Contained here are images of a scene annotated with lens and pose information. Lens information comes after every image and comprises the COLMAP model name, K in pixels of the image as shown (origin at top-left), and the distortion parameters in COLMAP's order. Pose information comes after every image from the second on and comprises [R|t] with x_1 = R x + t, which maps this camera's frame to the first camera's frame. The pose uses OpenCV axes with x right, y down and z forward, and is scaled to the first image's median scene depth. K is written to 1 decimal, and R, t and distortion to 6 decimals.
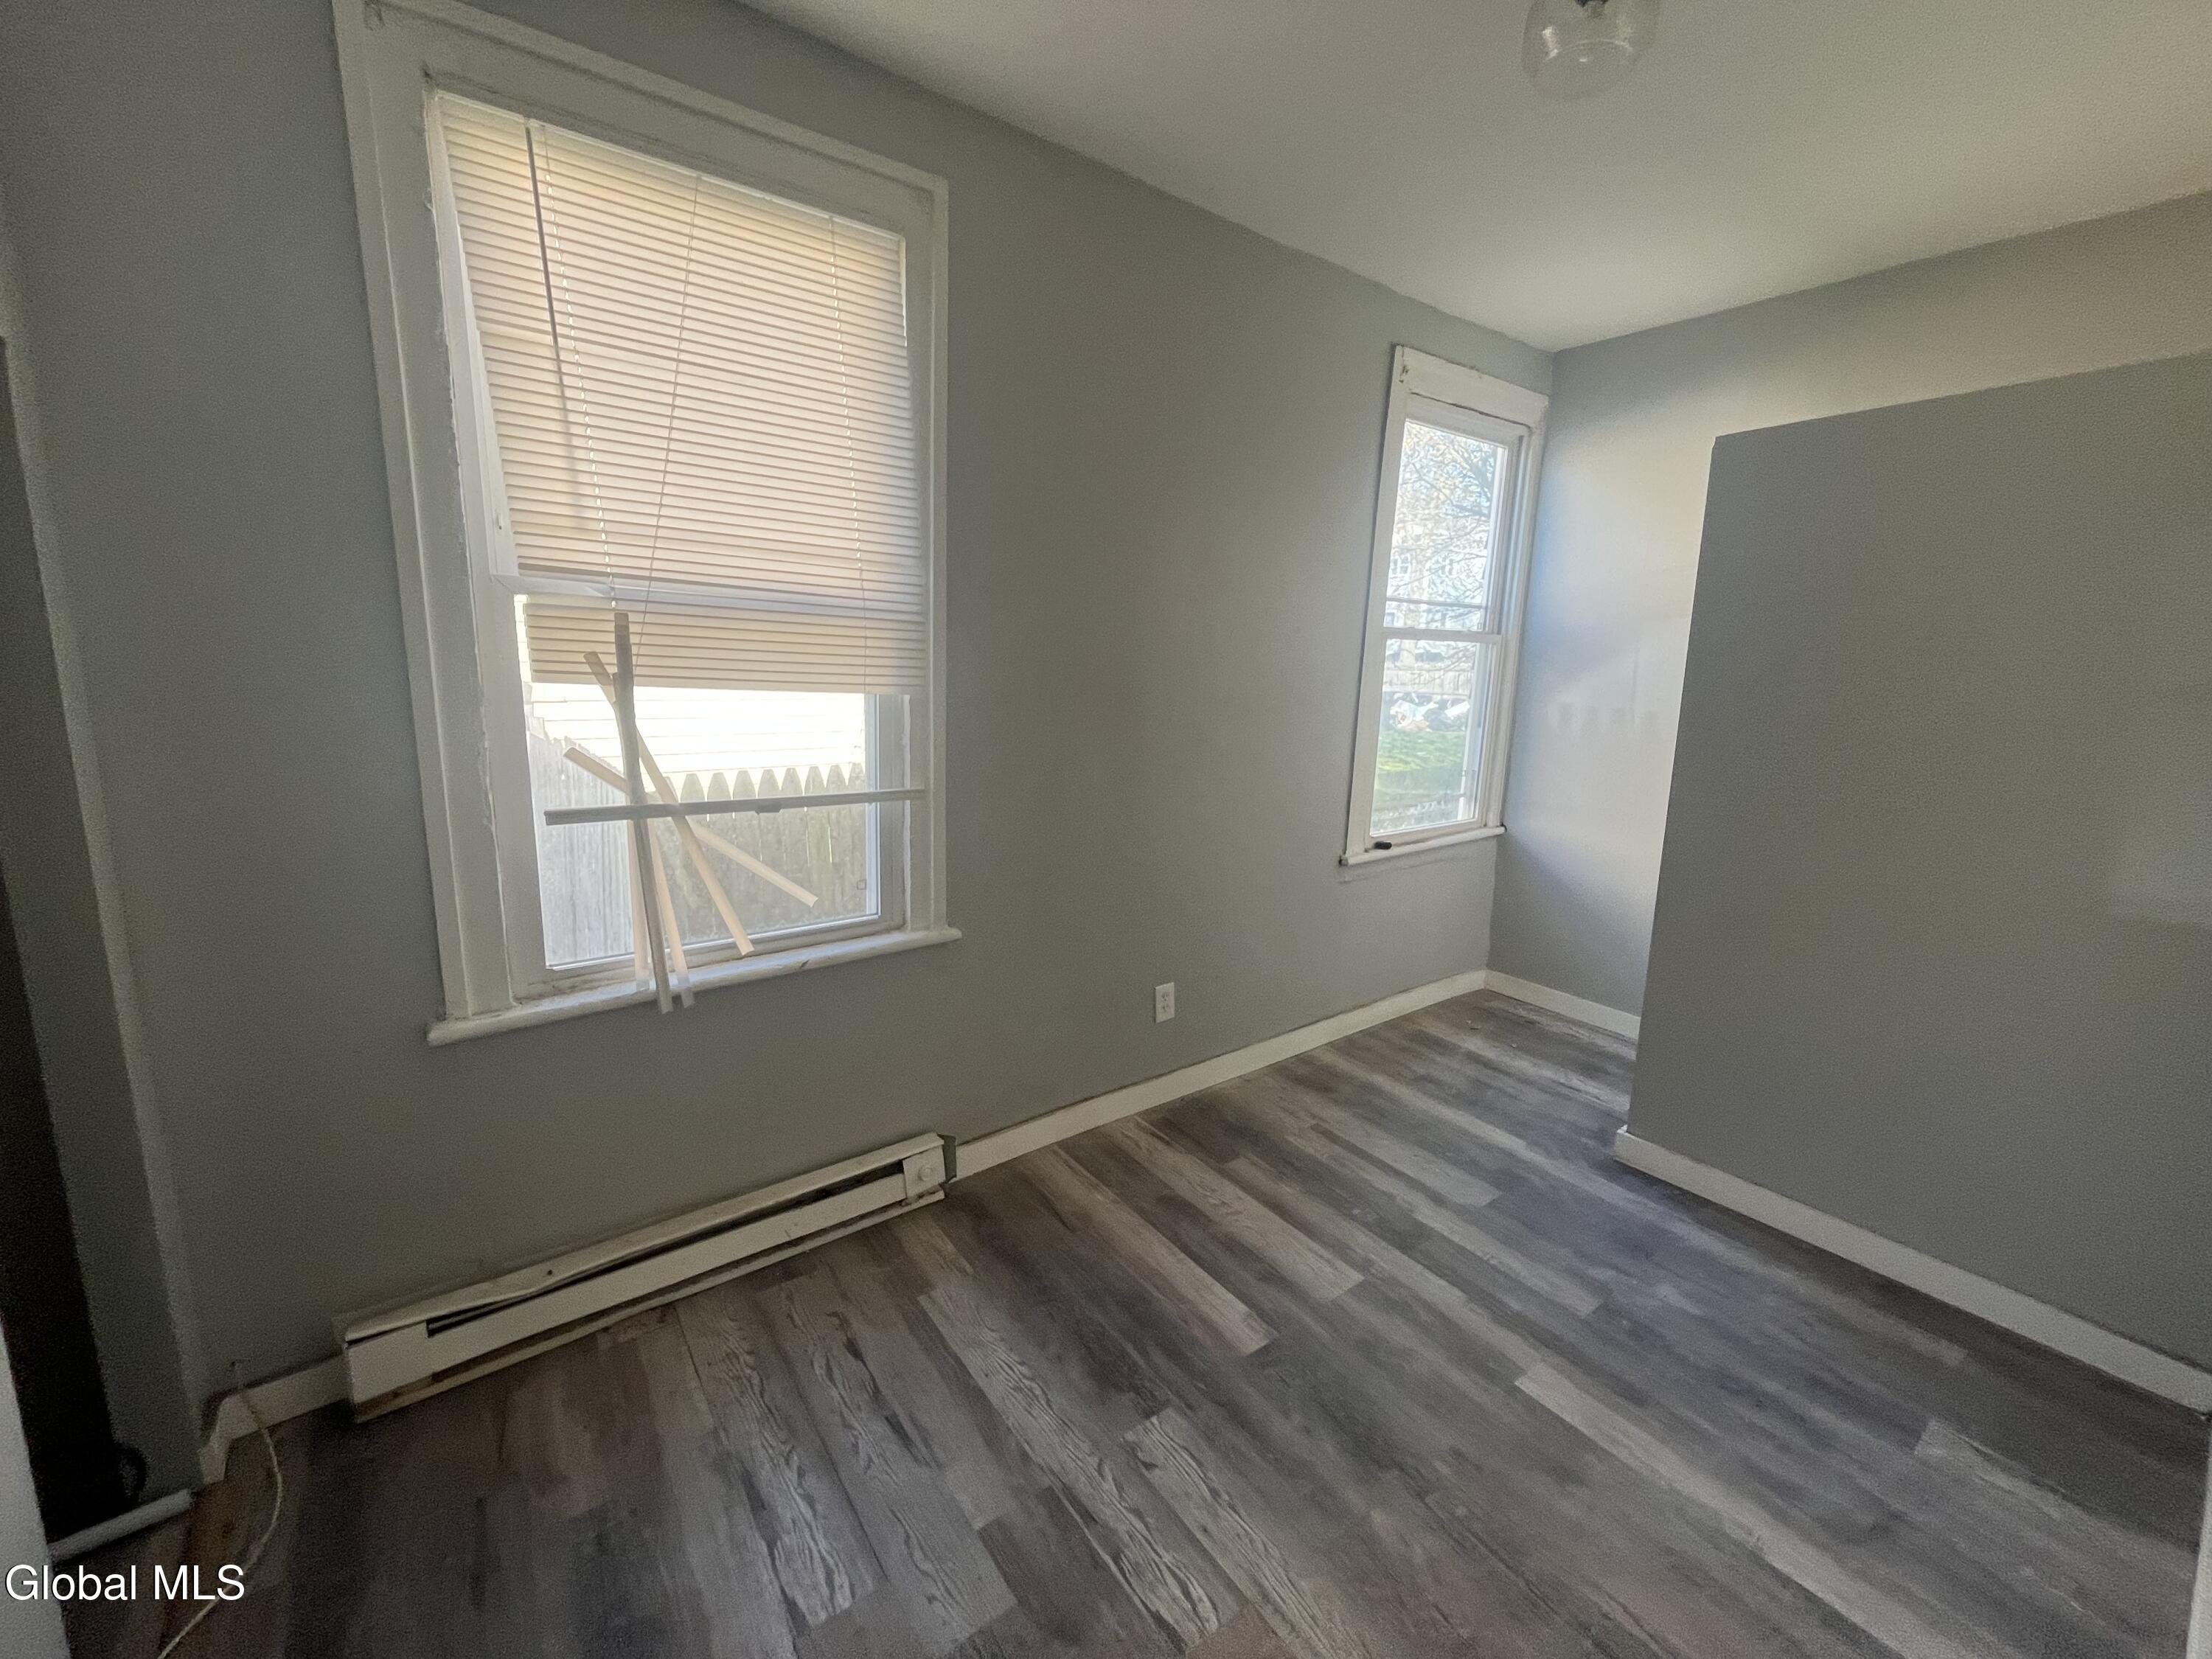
lens RADIAL K [[898.7, 0, 1108.3], [0, 898.7, 827.0], [0, 0, 1]] dist [-0.003732, -0.000544]
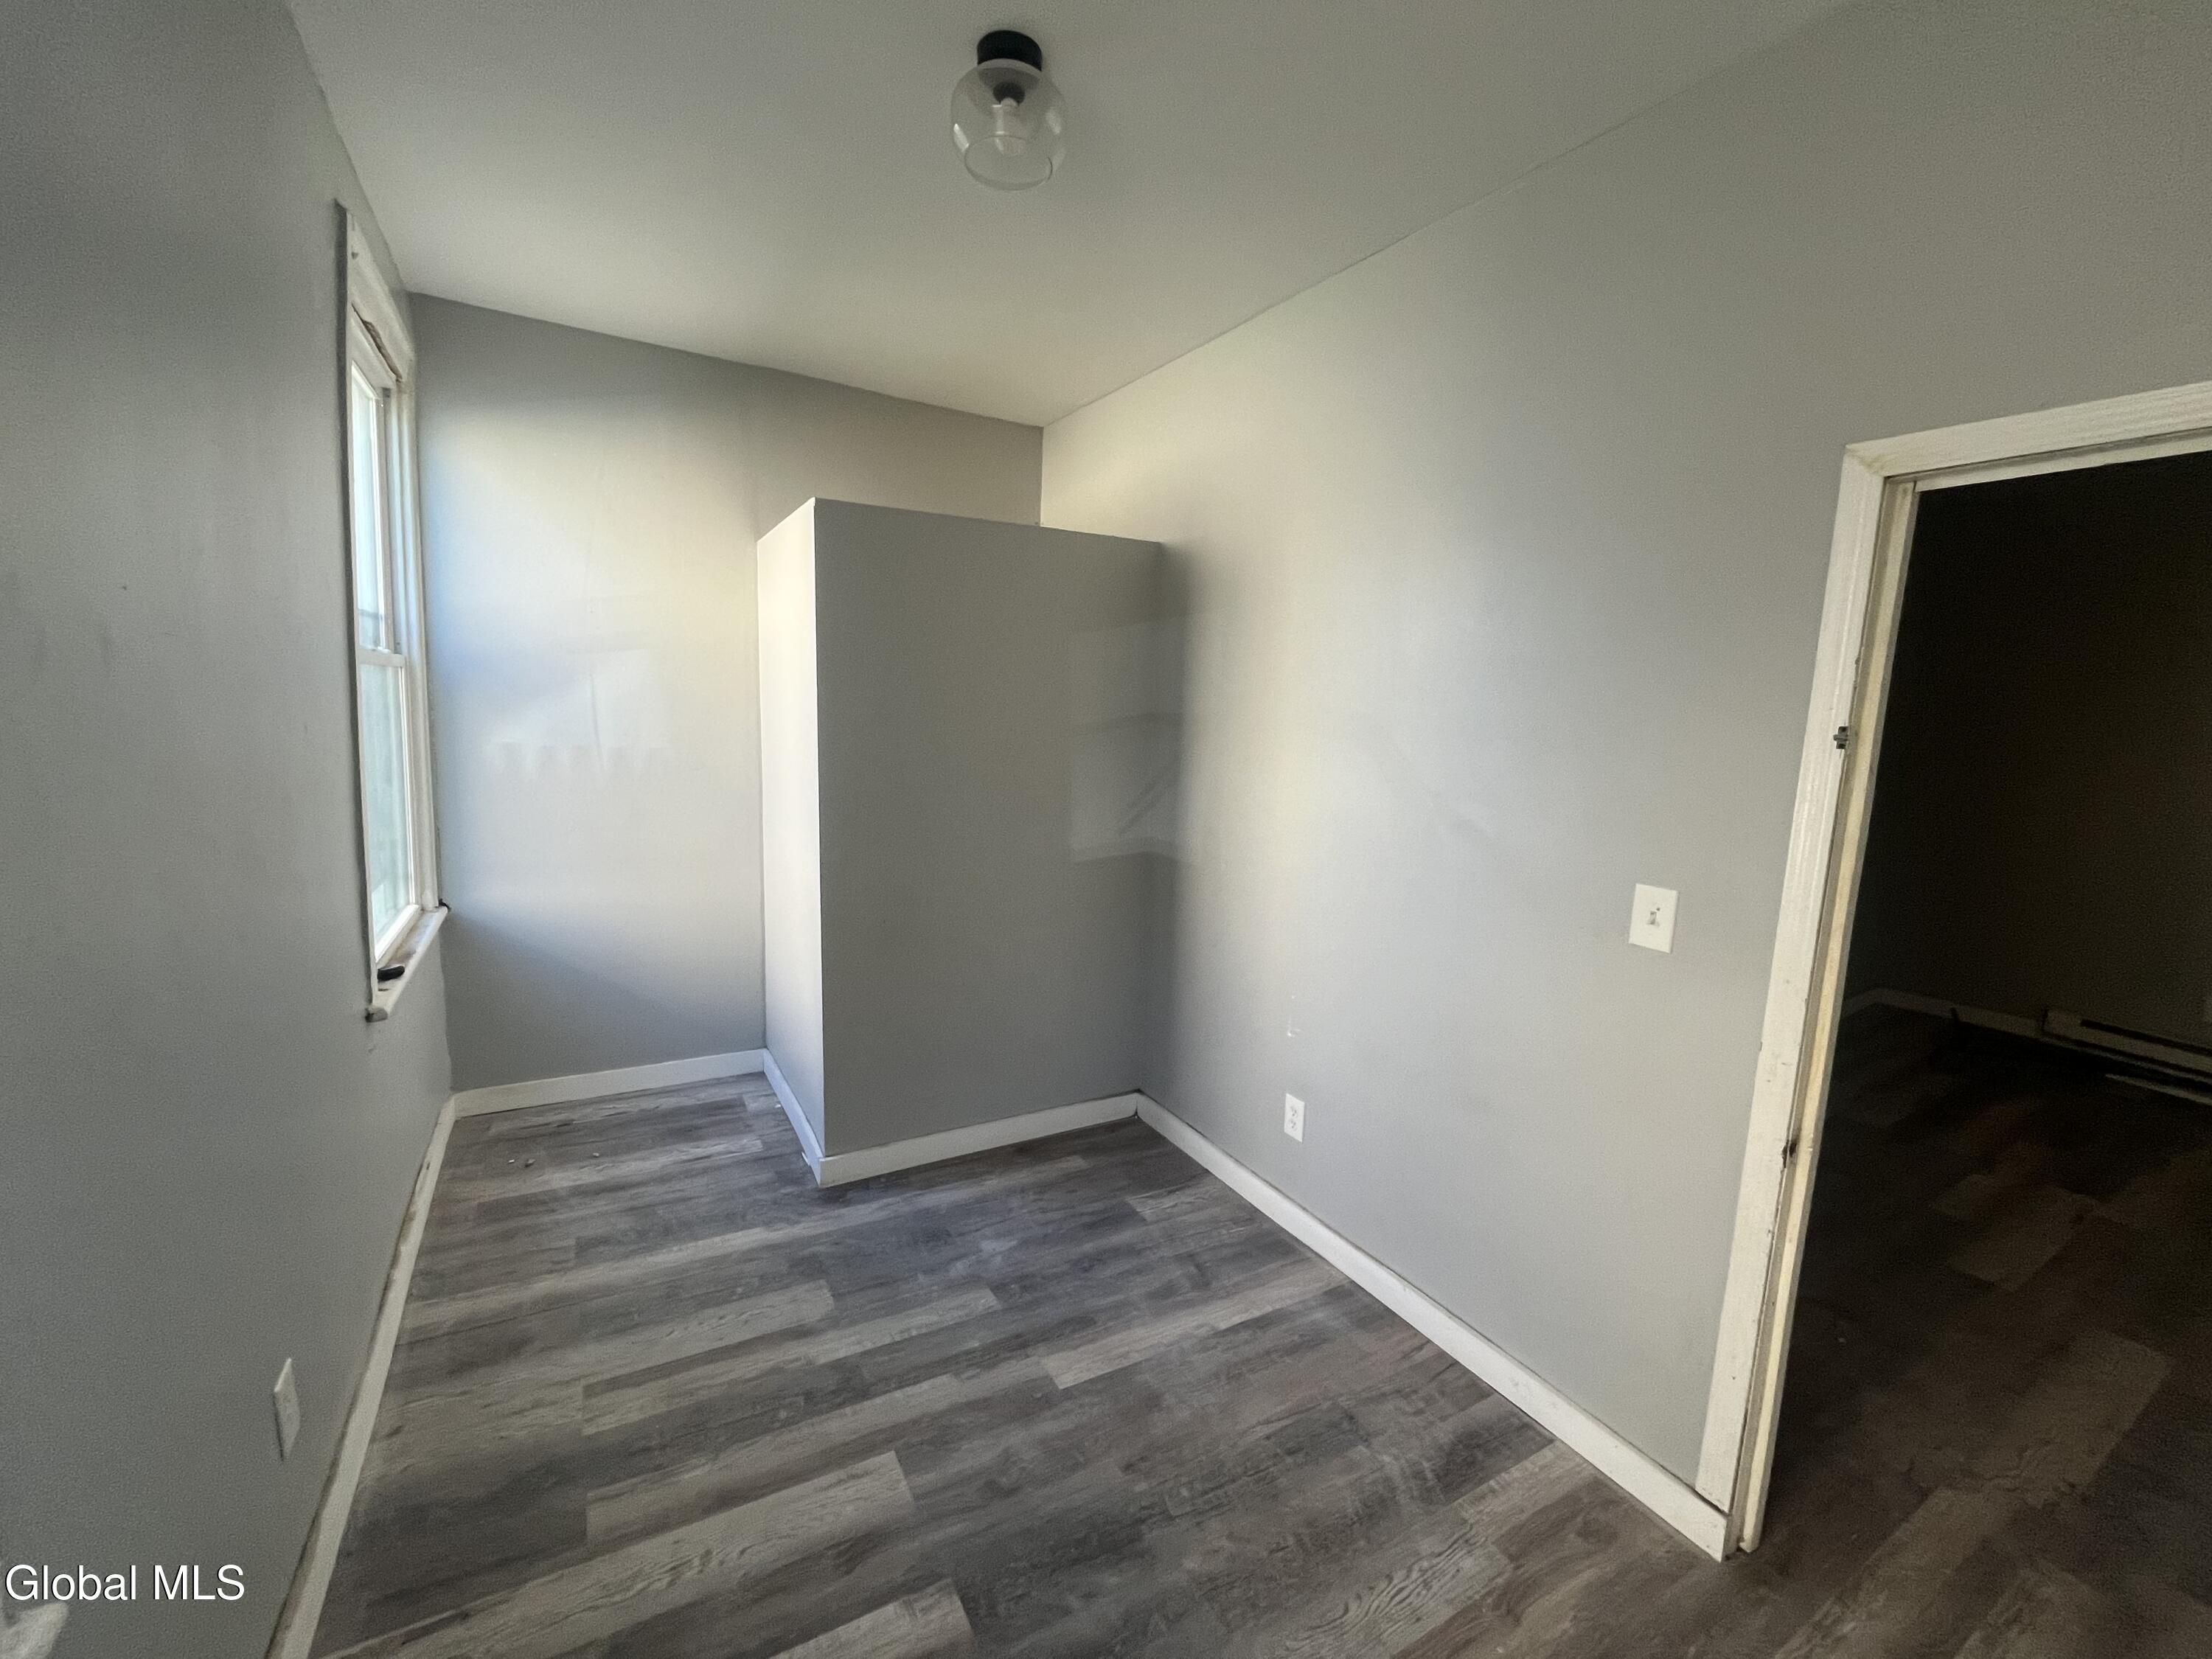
lens RADIAL K [[898.7, 0, 1108.3], [0, 898.7, 827.0], [0, 0, 1]] dist [-0.003732, -0.000544]
pose [[0.109422, -0.148542, 0.982834, -0.387846], [0.148567, 0.980108, 0.131589, -0.134725], [-0.982830, 0.131618, 0.129314, 0.556353]]
